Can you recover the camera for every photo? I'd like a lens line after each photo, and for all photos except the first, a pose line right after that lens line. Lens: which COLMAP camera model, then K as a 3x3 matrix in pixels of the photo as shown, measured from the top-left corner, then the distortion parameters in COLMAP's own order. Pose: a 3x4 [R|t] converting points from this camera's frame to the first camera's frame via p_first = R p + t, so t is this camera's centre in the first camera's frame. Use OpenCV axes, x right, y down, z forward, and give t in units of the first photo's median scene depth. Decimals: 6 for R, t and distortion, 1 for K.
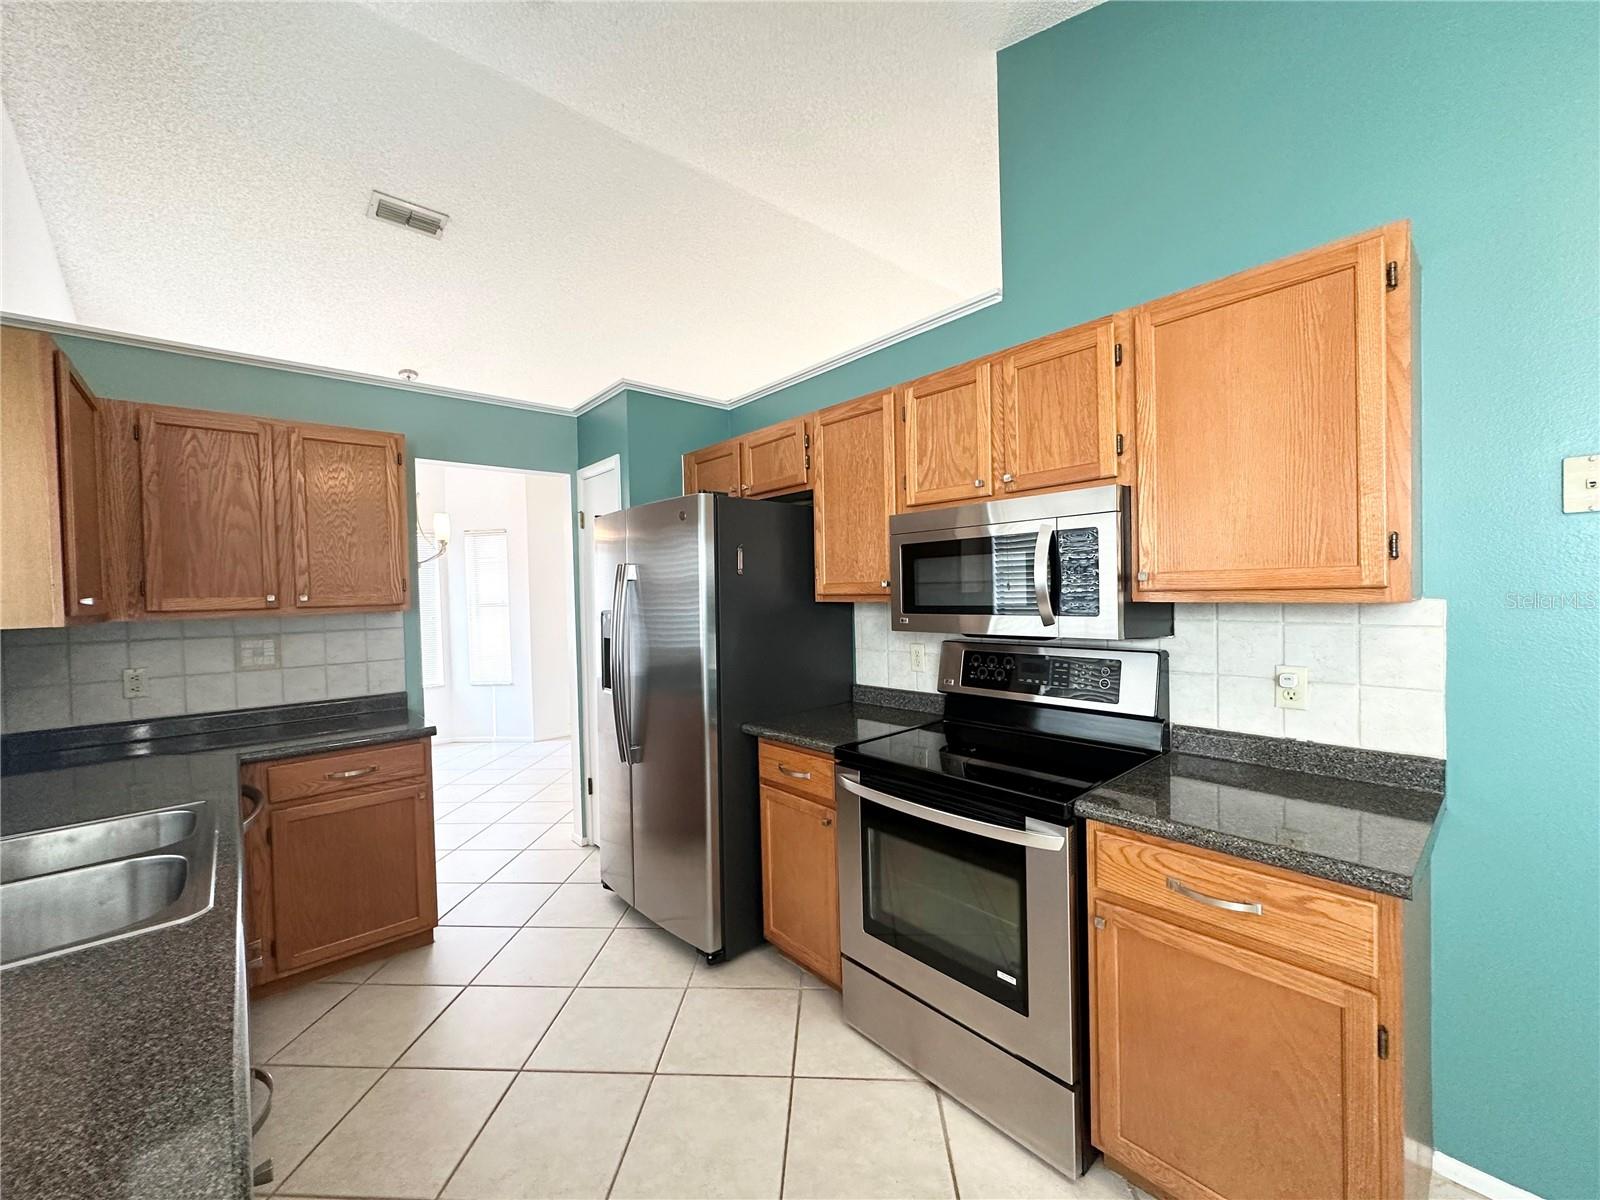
lens RADIAL K [[644.1, 0, 799.6], [0, 644.1, 603.1], [0, 0, 1]] dist [0.000329, 0.000470]
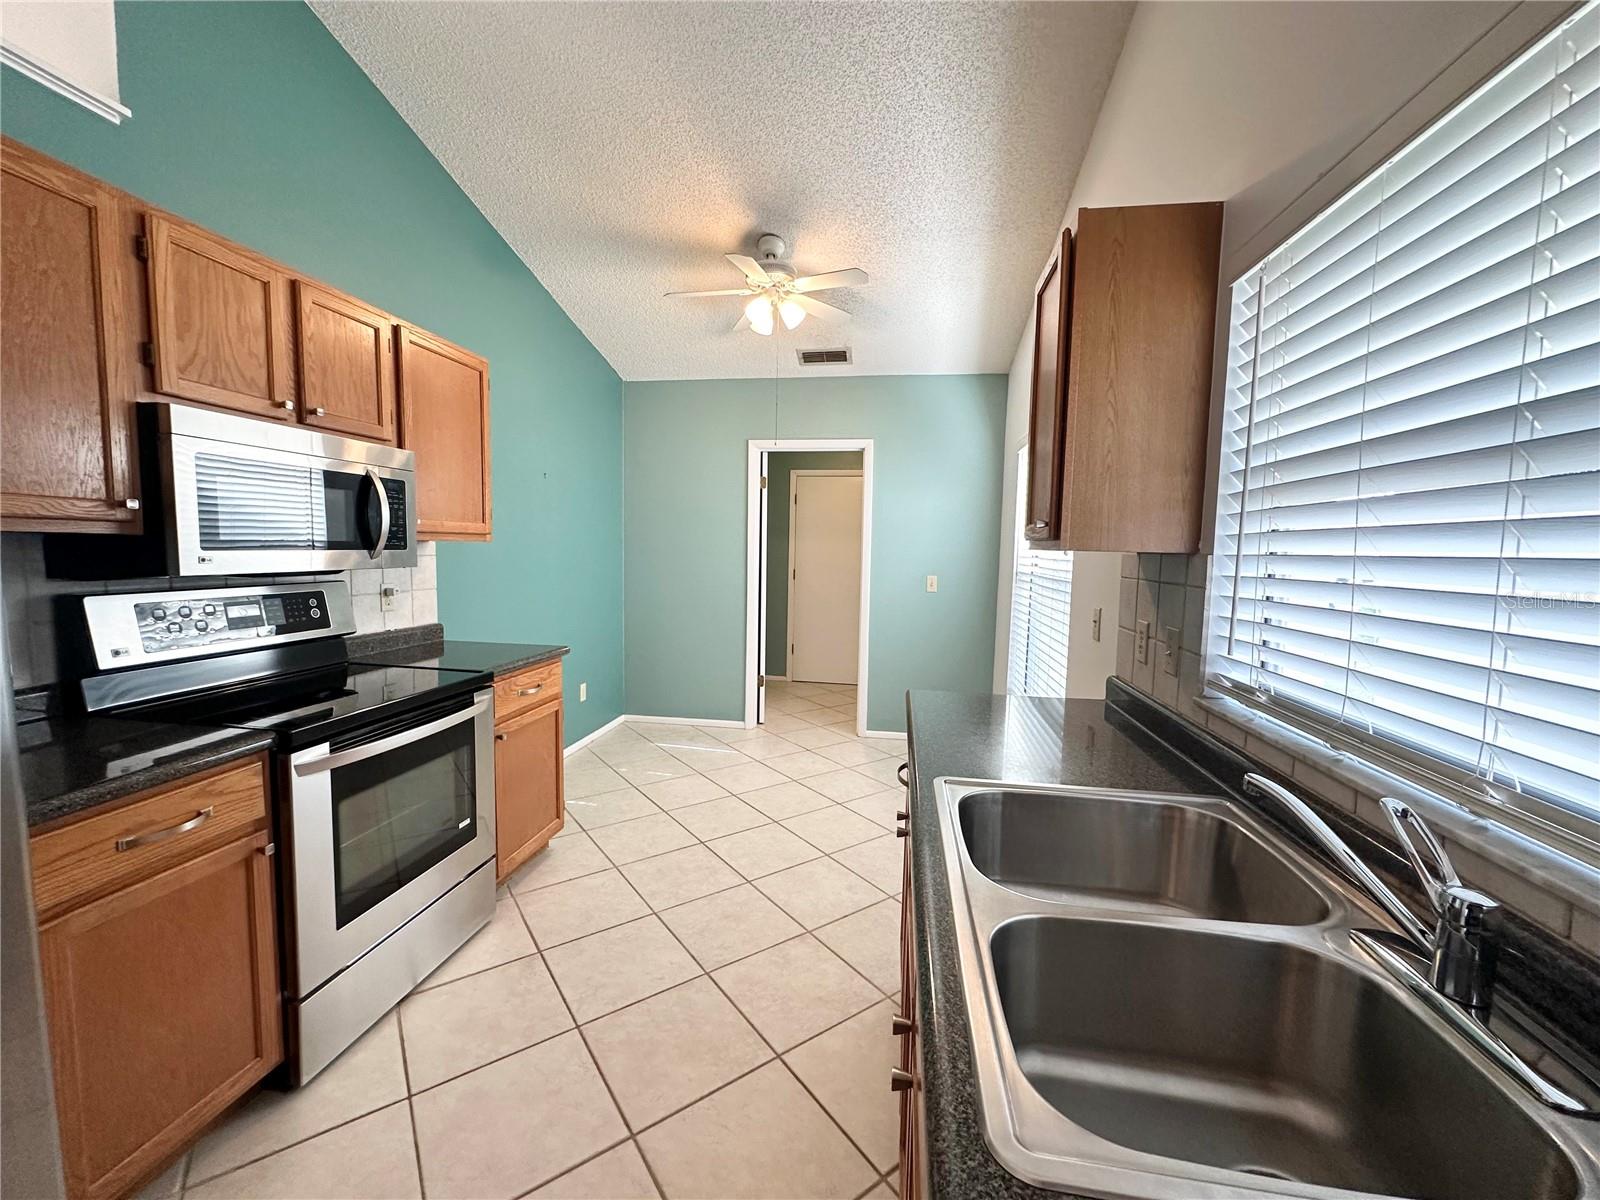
lens RADIAL K [[644.1, 0, 793.9], [0, 644.1, 601.1], [0, 0, 1]] dist [0.000329, 0.000470]
pose [[-0.635304, -0.052532, 0.770473, -0.800496], [0.009429, 0.997082, 0.075758, 0.023909], [-0.772204, 0.055394, -0.632955, 0.936454]]
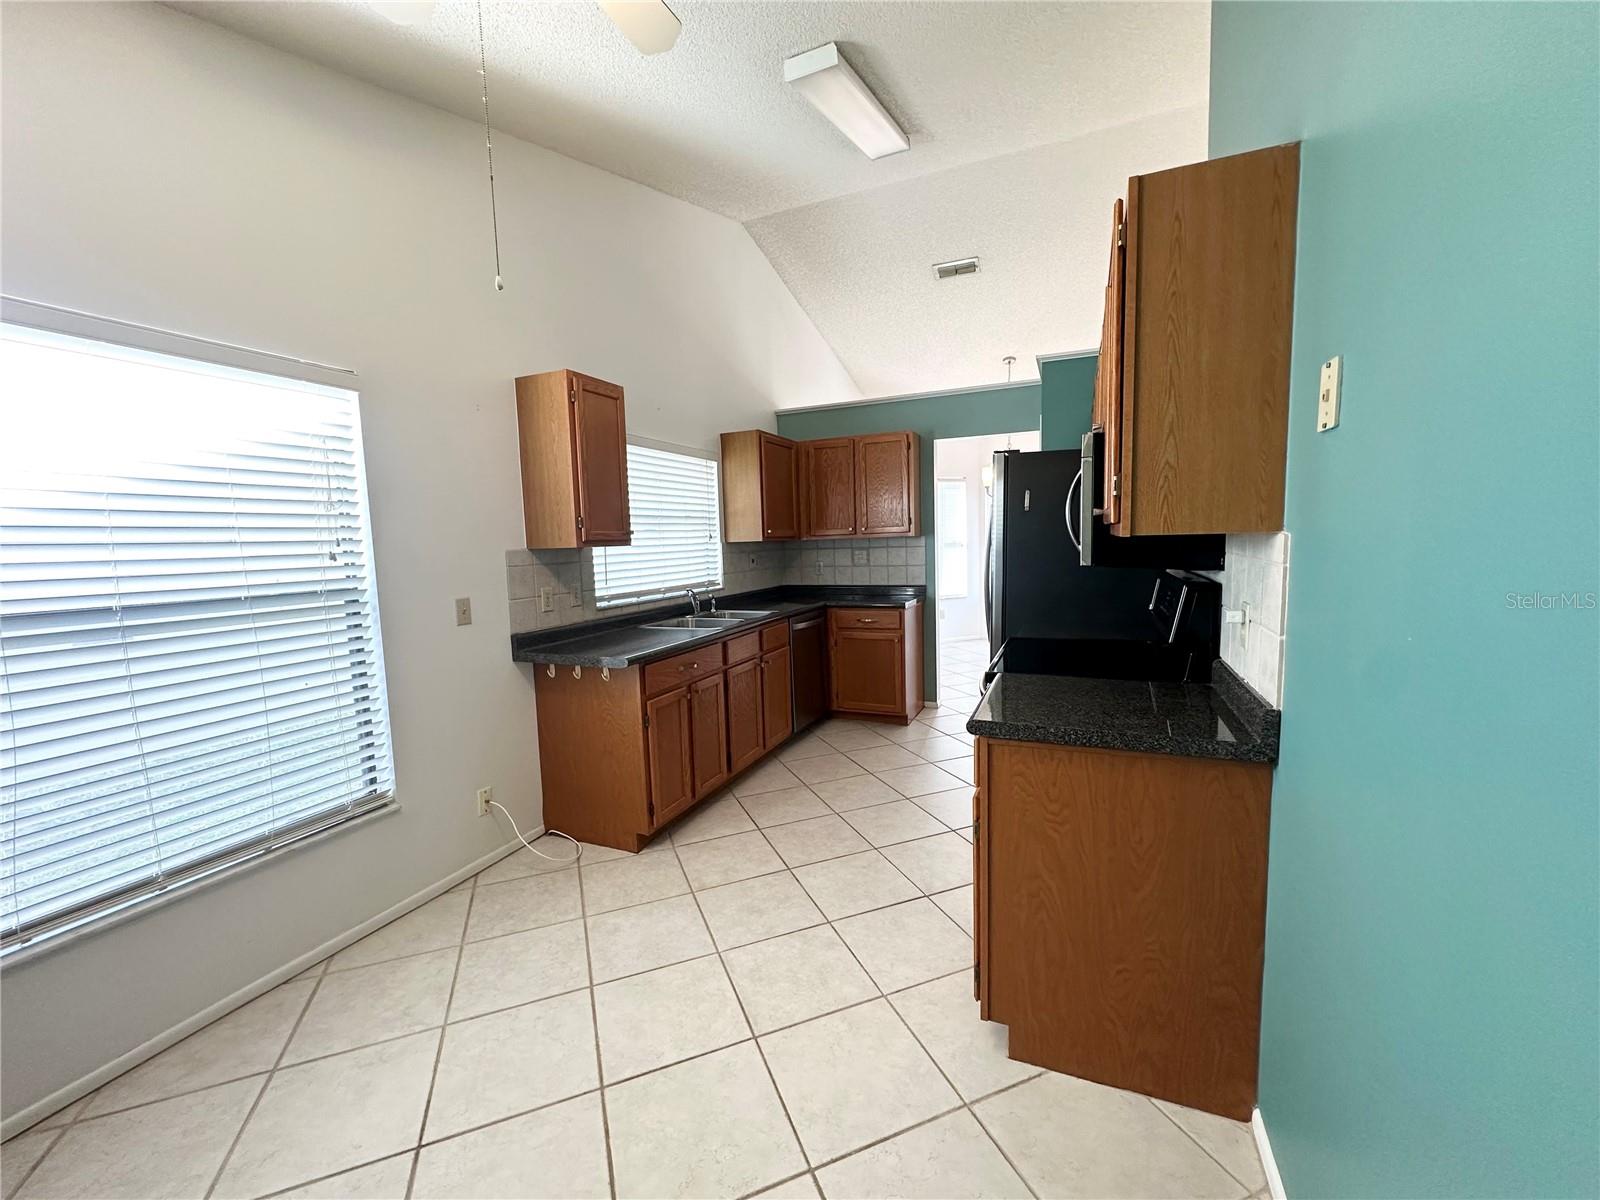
lens RADIAL K [[644.1, 0, 800.1], [0, 644.1, 600.8], [0, 0, 1]] dist [0.000329, 0.000470]
pose [[0.431261, 0.099818, -0.896689, 1.017083], [0.003796, 0.993652, 0.112438, -0.013289], [0.902219, -0.051894, 0.428144, -0.002969]]
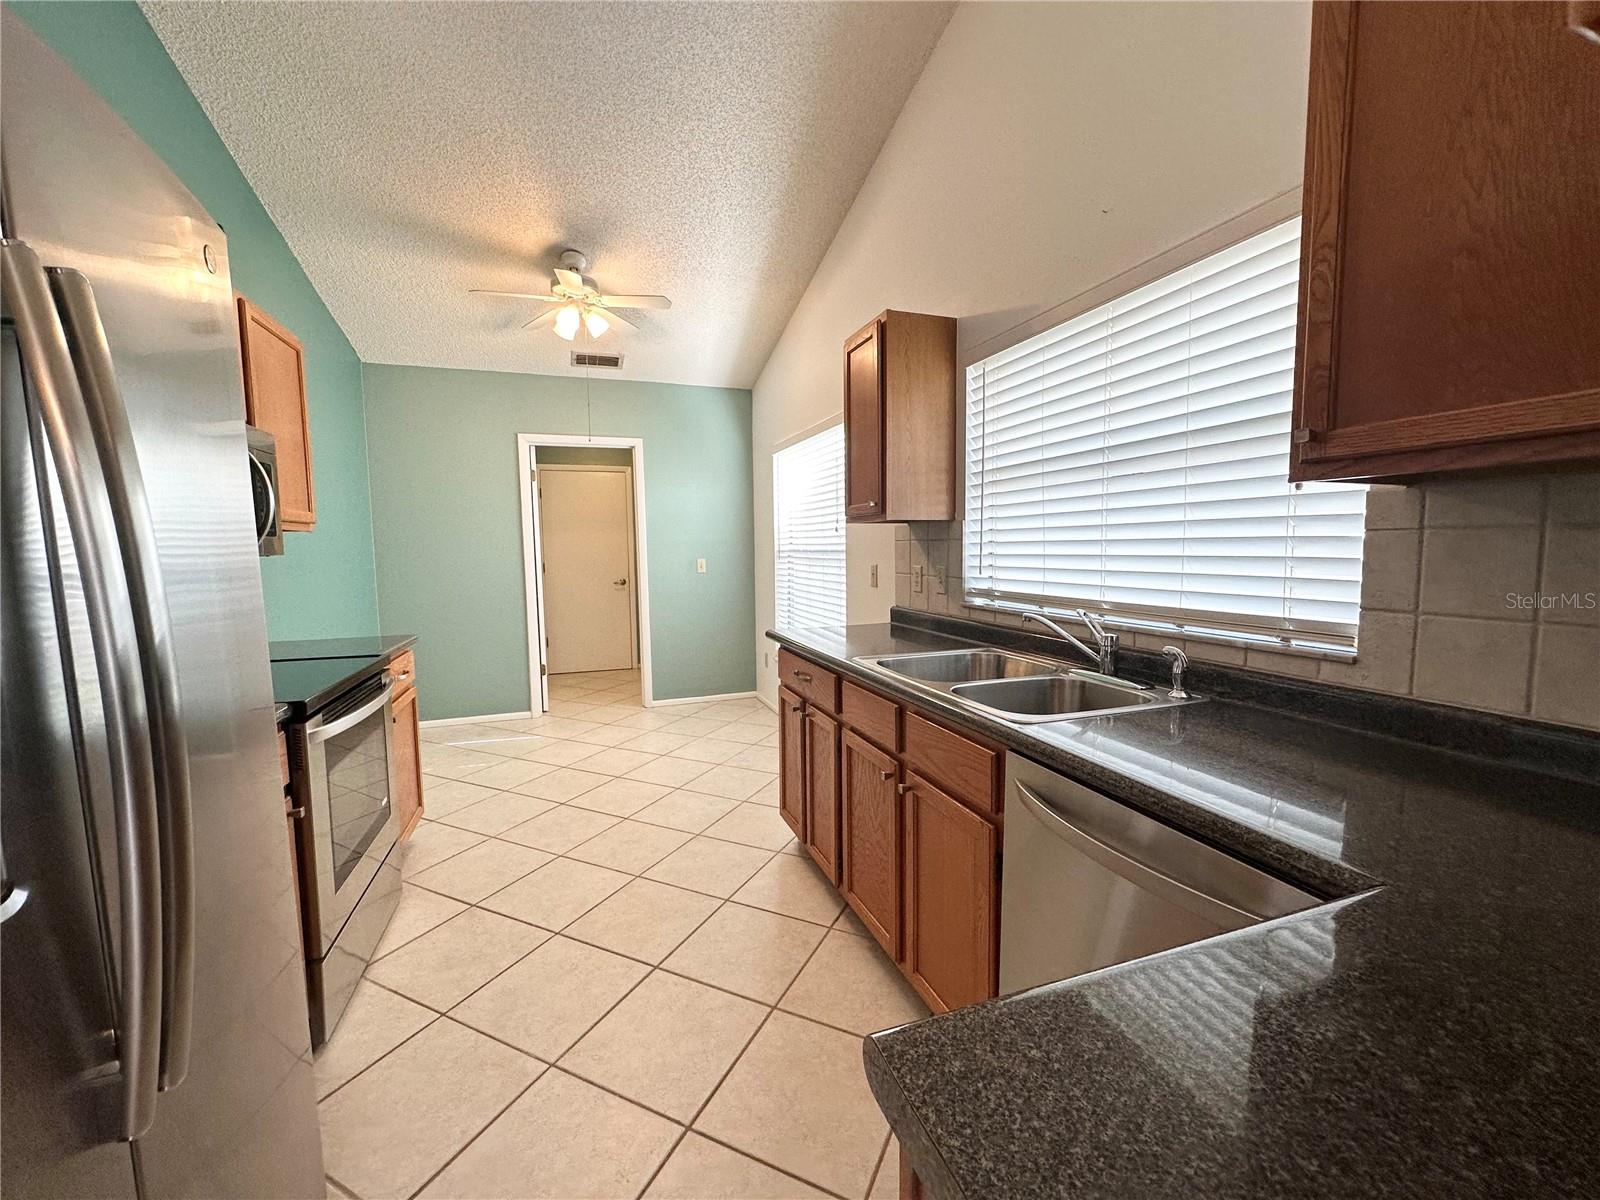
lens RADIAL K [[644.1, 0, 795.2], [0, 644.1, 602.8], [0, 0, 1]] dist [0.000329, 0.000470]
pose [[-0.924826, 0.004813, 0.380359, -0.722347], [0.043644, 0.994659, 0.093533, 0.055699], [-0.377878, 0.103103, -0.920097, 1.362121]]
